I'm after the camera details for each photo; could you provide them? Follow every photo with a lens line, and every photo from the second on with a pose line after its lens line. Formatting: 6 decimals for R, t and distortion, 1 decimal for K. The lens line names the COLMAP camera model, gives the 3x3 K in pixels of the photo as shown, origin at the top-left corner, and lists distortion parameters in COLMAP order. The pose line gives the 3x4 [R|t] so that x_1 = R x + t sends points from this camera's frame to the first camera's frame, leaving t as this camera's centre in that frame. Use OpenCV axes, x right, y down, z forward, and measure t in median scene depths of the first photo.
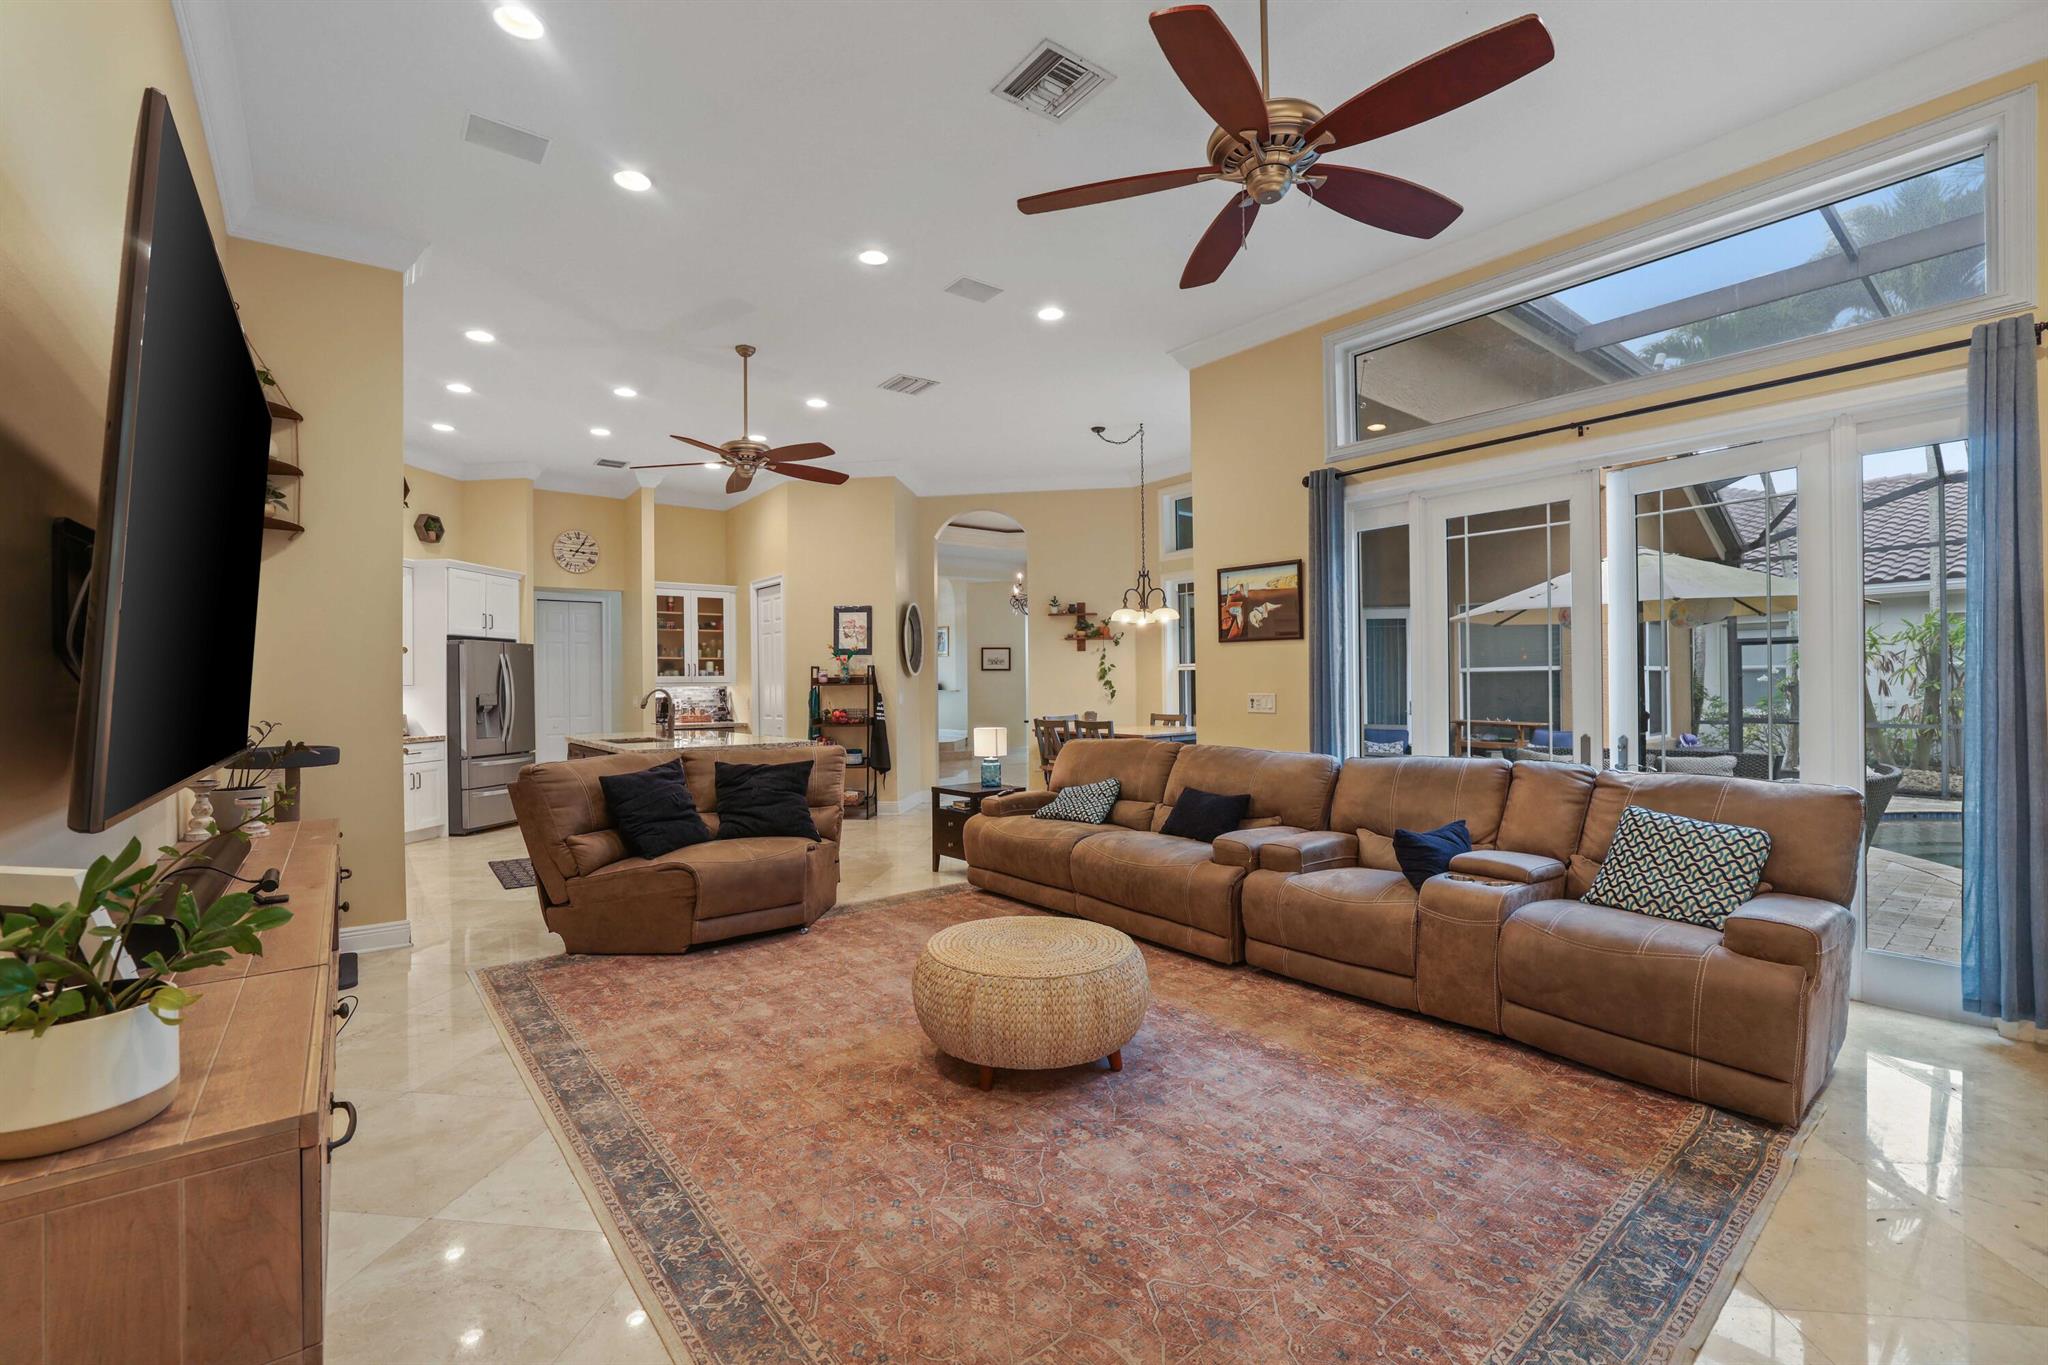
lens RADIAL K [[883.5, 0, 1024.0], [0, 883.5, 682.5], [0, 0, 1]] dist [-0.041097, 0.008082]
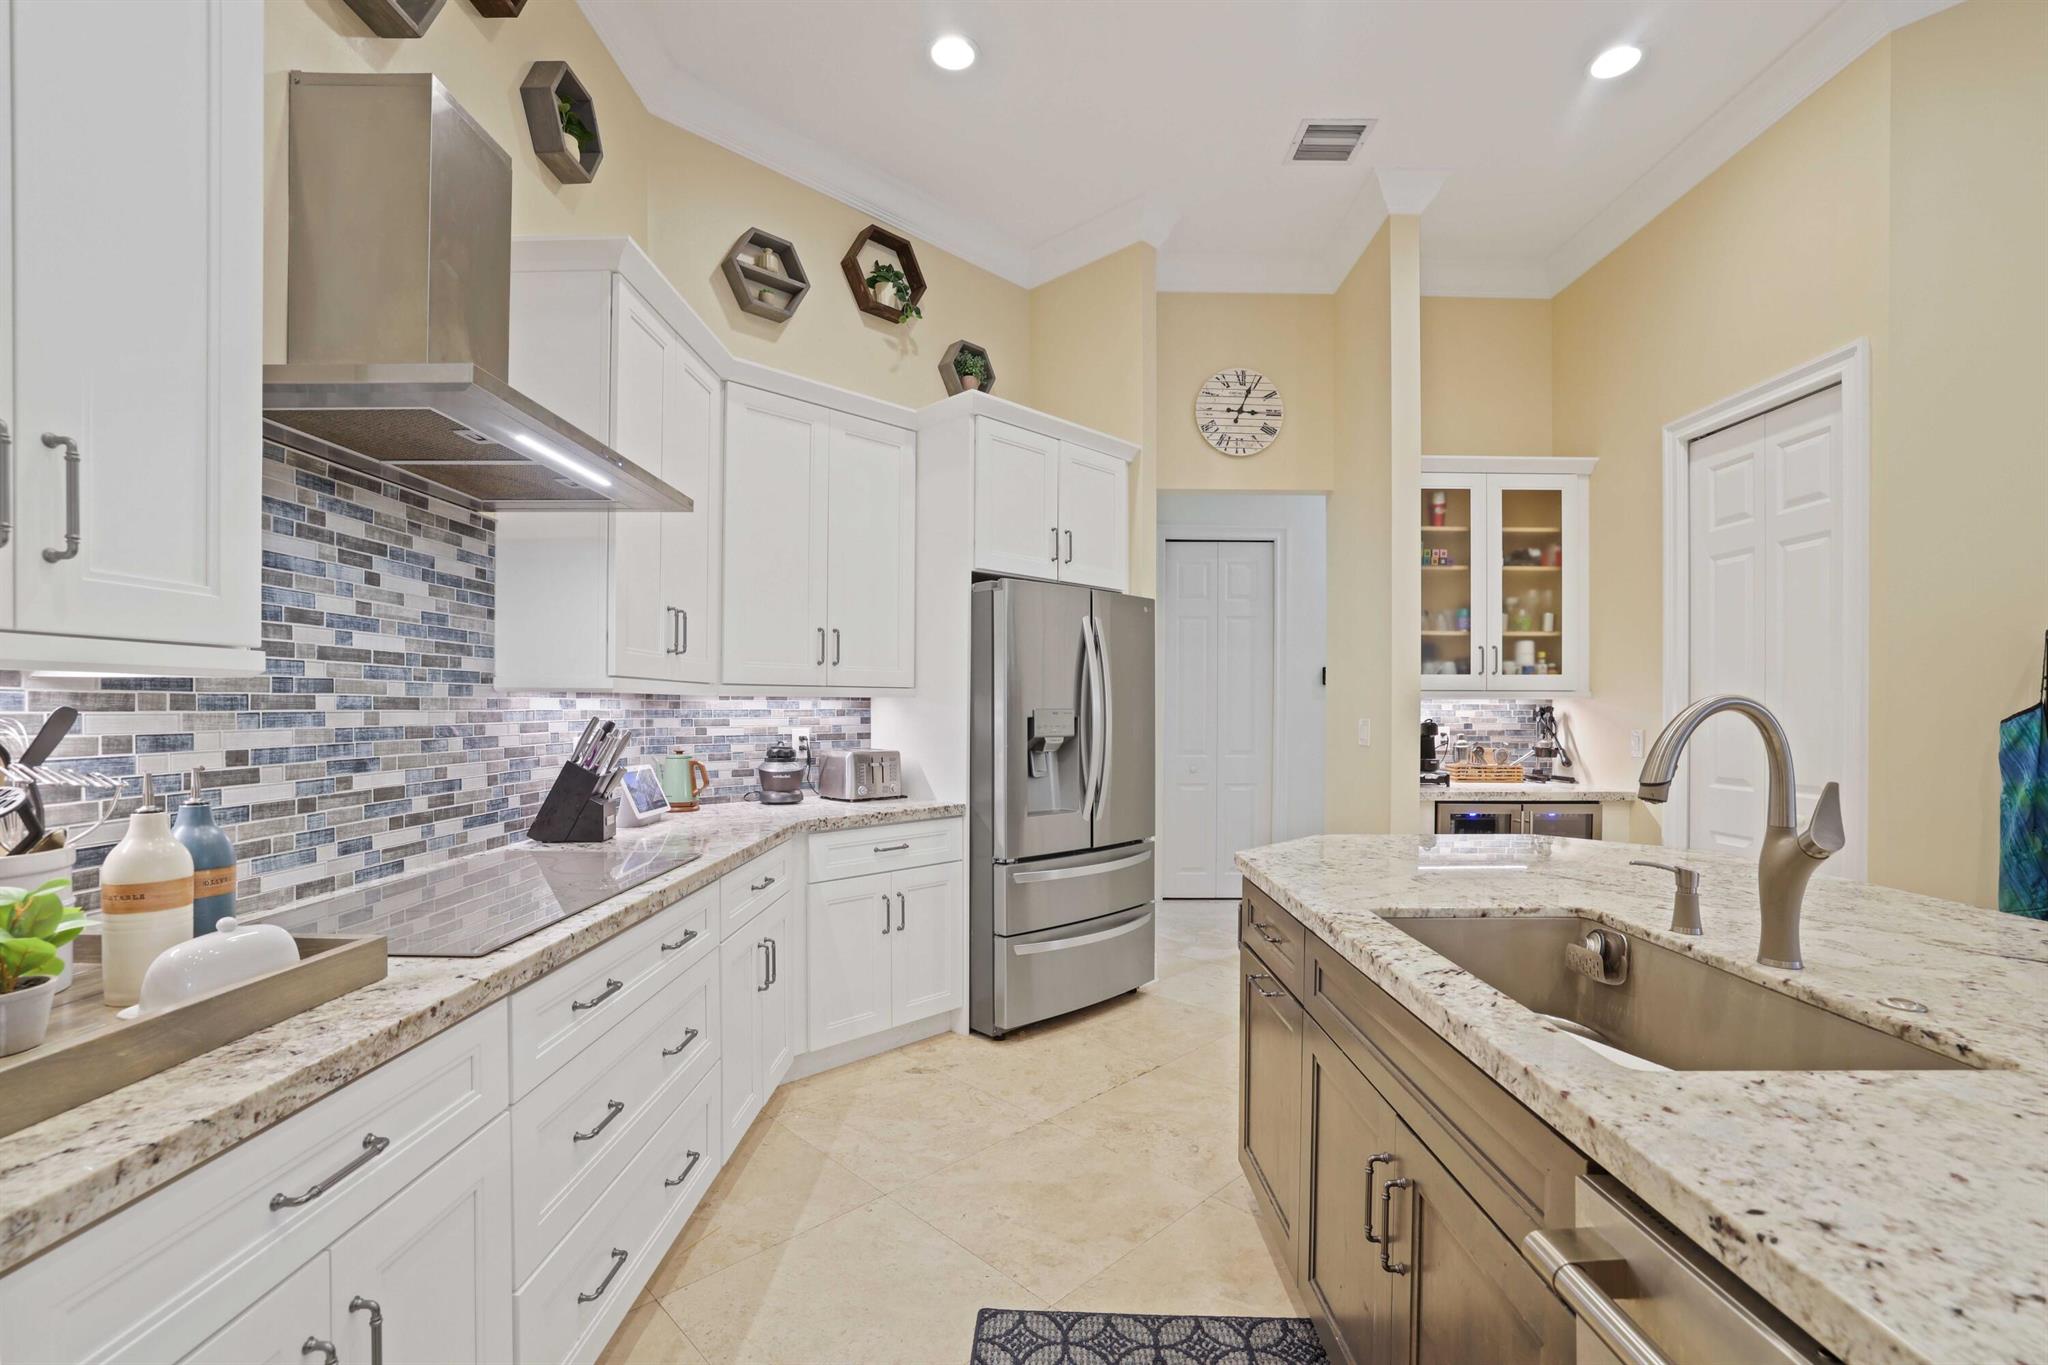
lens RADIAL K [[883.8, 0, 1030.5], [0, 883.8, 703.2], [0, 0, 1]] dist [-0.039741, -0.000002]
pose [[0.785333, 0.012185, -0.618953, -0.608675], [-0.009690, 0.999926, 0.007390, 0.012257], [0.618997, 0.000194, 0.785393, 1.111162]]
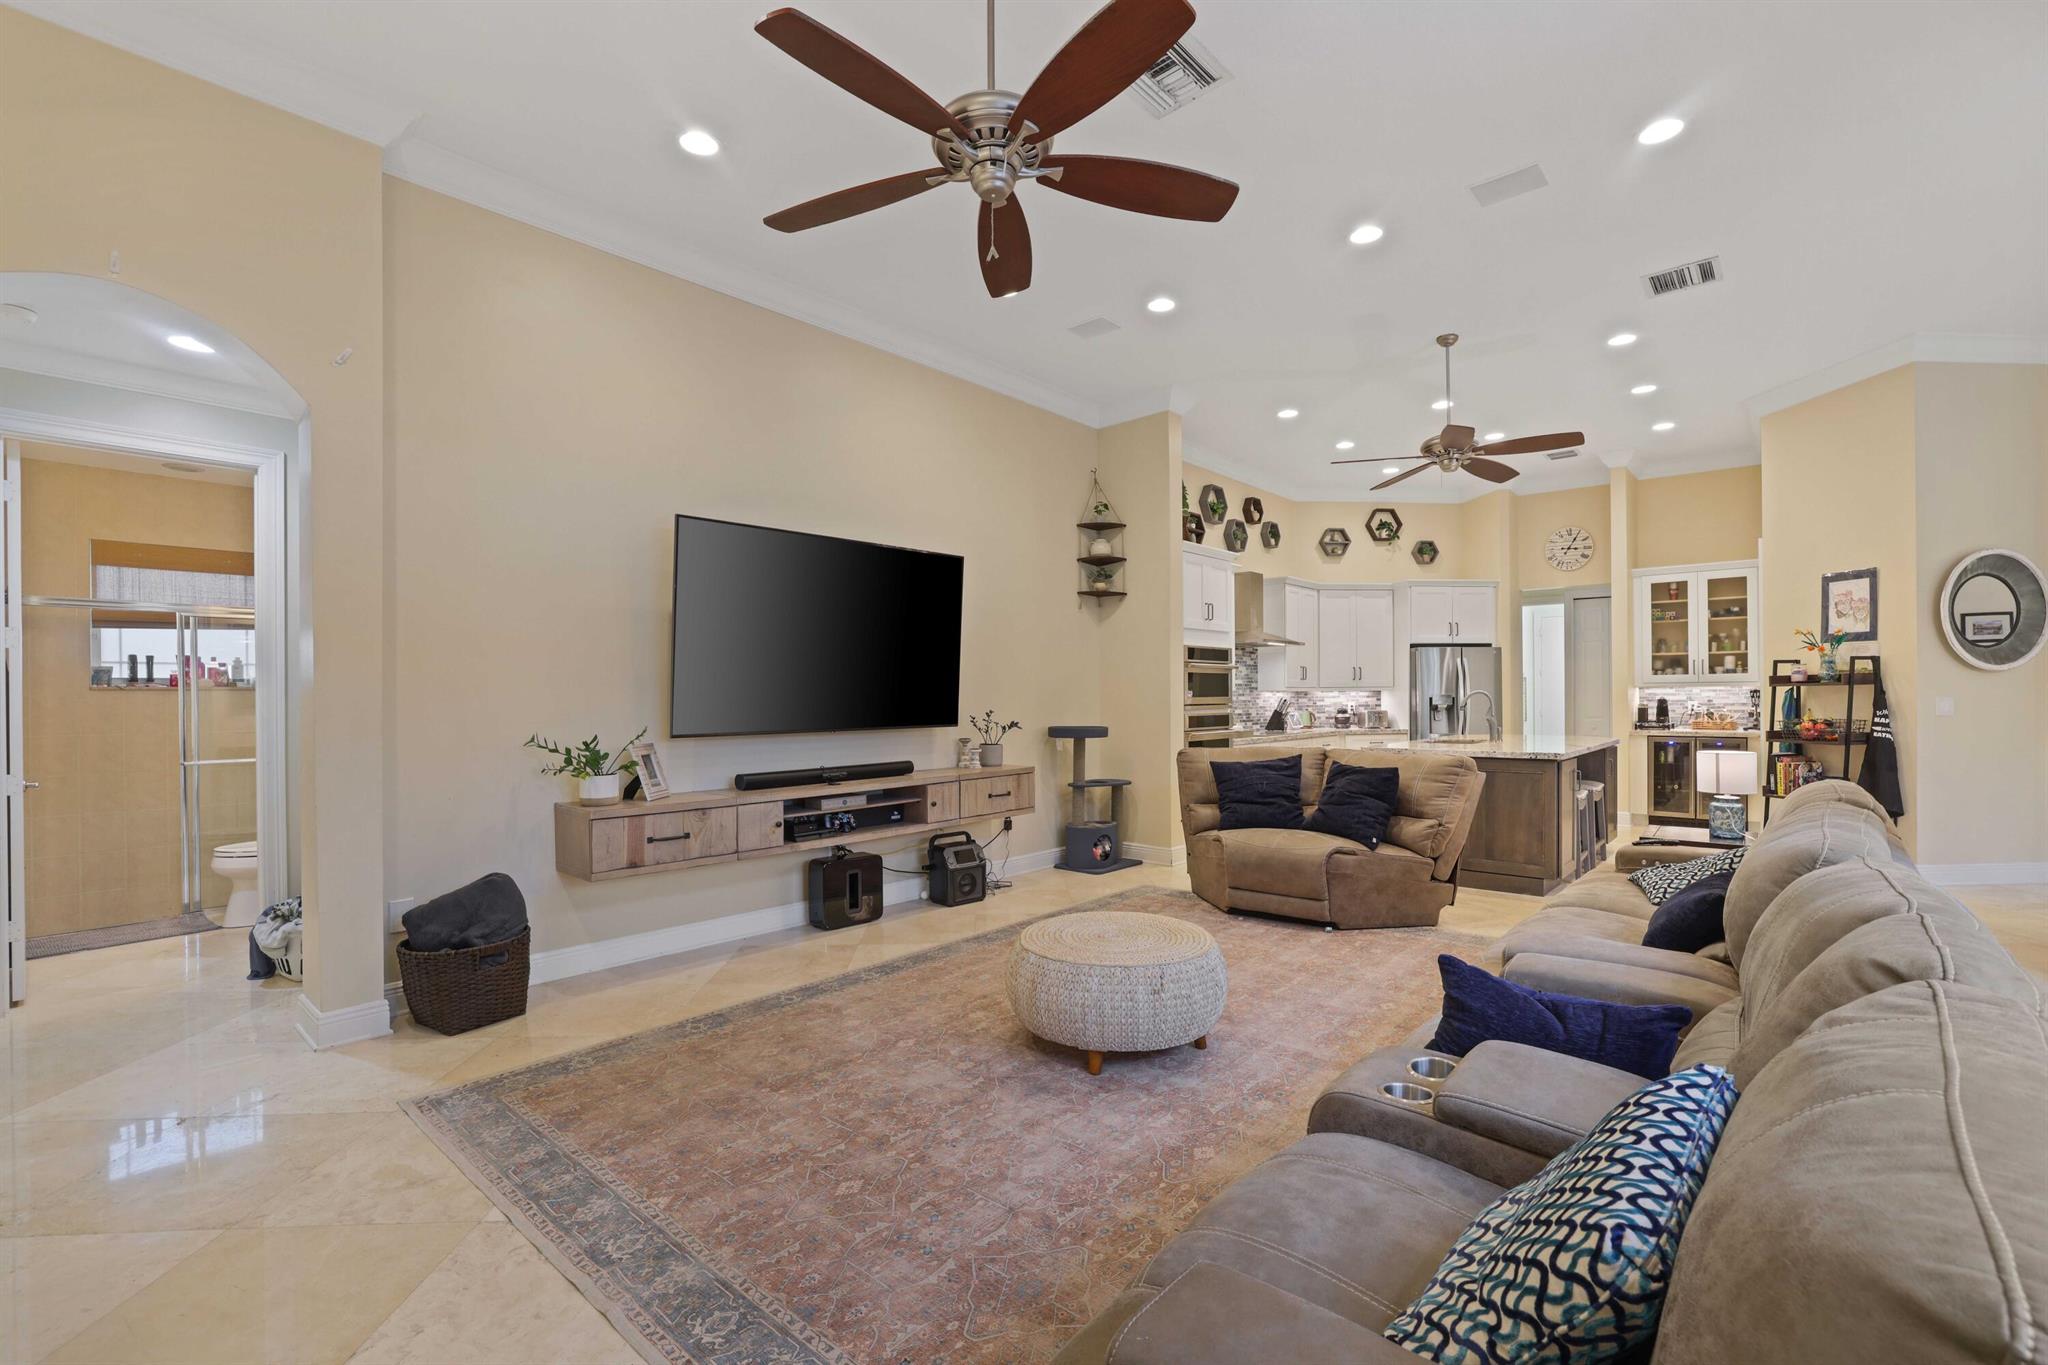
lens RADIAL K [[883.8, 0, 1030.5], [0, 883.8, 703.2], [0, 0, 1]] dist [-0.039741, -0.000002]
pose [[0.167432, 0.017628, -0.985726, 0.694998], [0.011300, 0.999740, 0.019798, -0.006556], [0.985819, -0.014454, 0.167189, 0.484677]]
